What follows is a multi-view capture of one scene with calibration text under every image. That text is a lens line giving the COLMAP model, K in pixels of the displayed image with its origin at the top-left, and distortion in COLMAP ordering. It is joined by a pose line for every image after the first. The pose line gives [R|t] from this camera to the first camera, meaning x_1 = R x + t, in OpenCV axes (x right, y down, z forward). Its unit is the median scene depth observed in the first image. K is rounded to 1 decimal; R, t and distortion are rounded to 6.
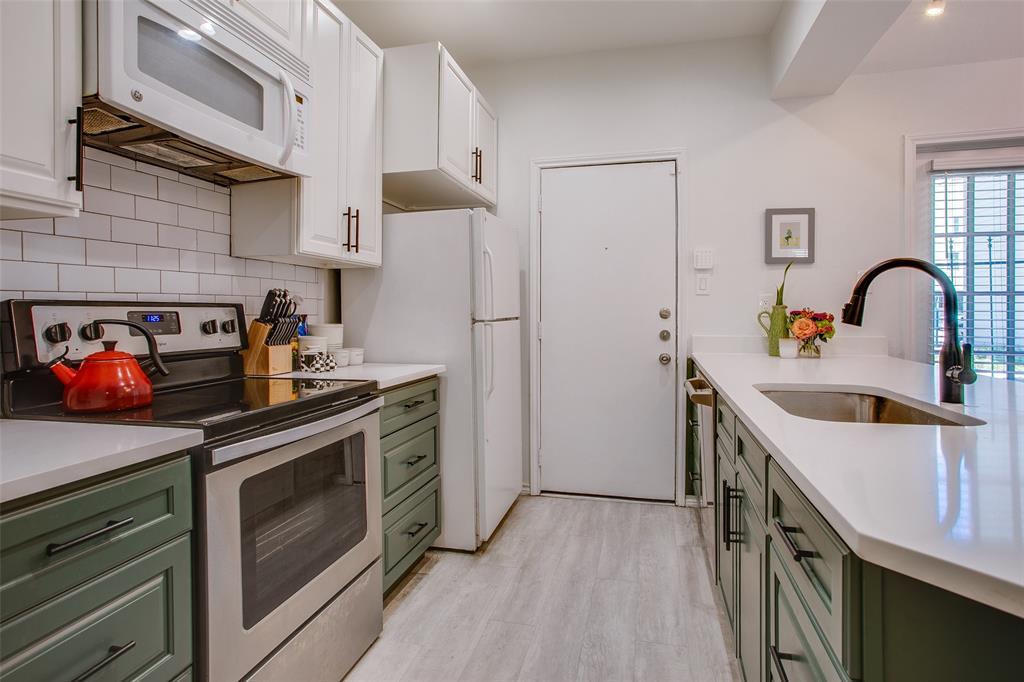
lens RADIAL K [[530.6, 0, 524.8], [0, 530.6, 309.0], [0, 0, 1]] dist [-0.012363, 0.006620]
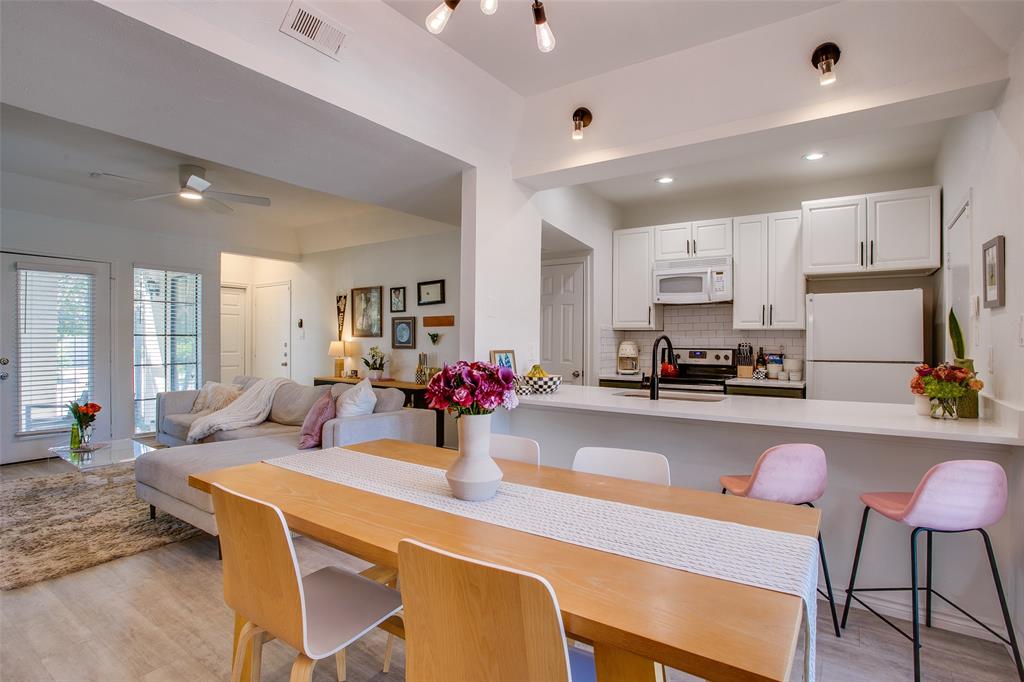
lens RADIAL K [[532.6, 0, 498.2], [0, 532.6, 340.3], [0, 0, 1]] dist [-0.043277, 0.025703]
pose [[-0.372368, 0.002861, -0.928081, 1.812843], [-0.001148, 0.999993, 0.003543, -0.047248], [0.928084, 0.002385, -0.372362, 0.695209]]
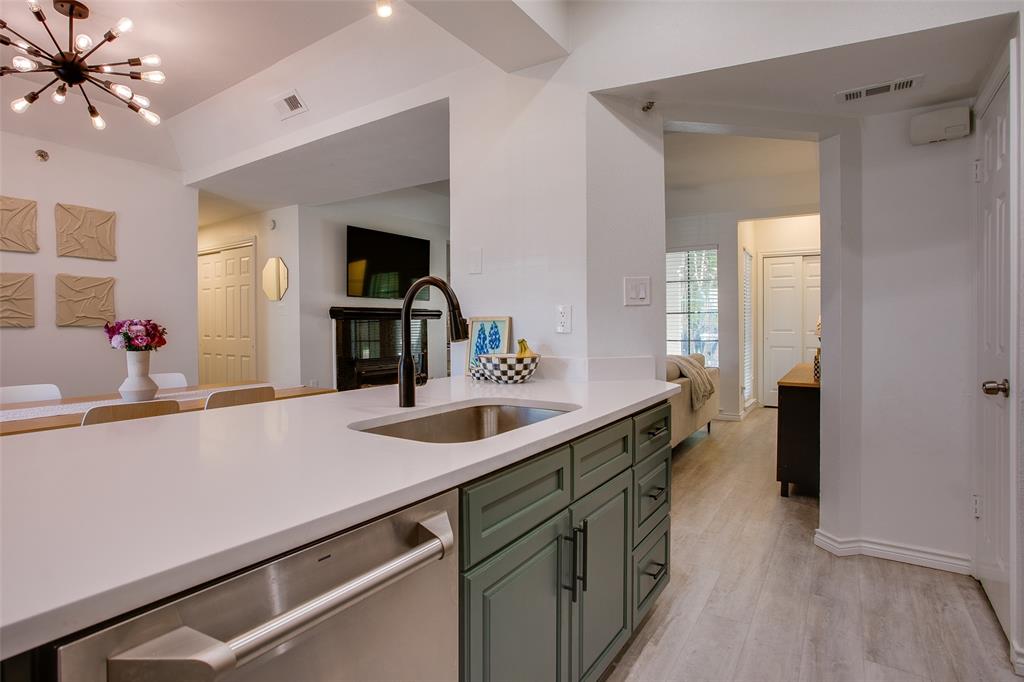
lens RADIAL K [[541.5, 0, 504.1], [0, 541.5, 340.6], [0, 0, 1]] dist [-0.001477, -0.000039]
pose [[-0.945510, -0.001317, 0.325590, 0.130196], [0.006907, 0.999686, 0.024102, 0.003589], [-0.325520, 0.025038, -0.945204, 1.138583]]
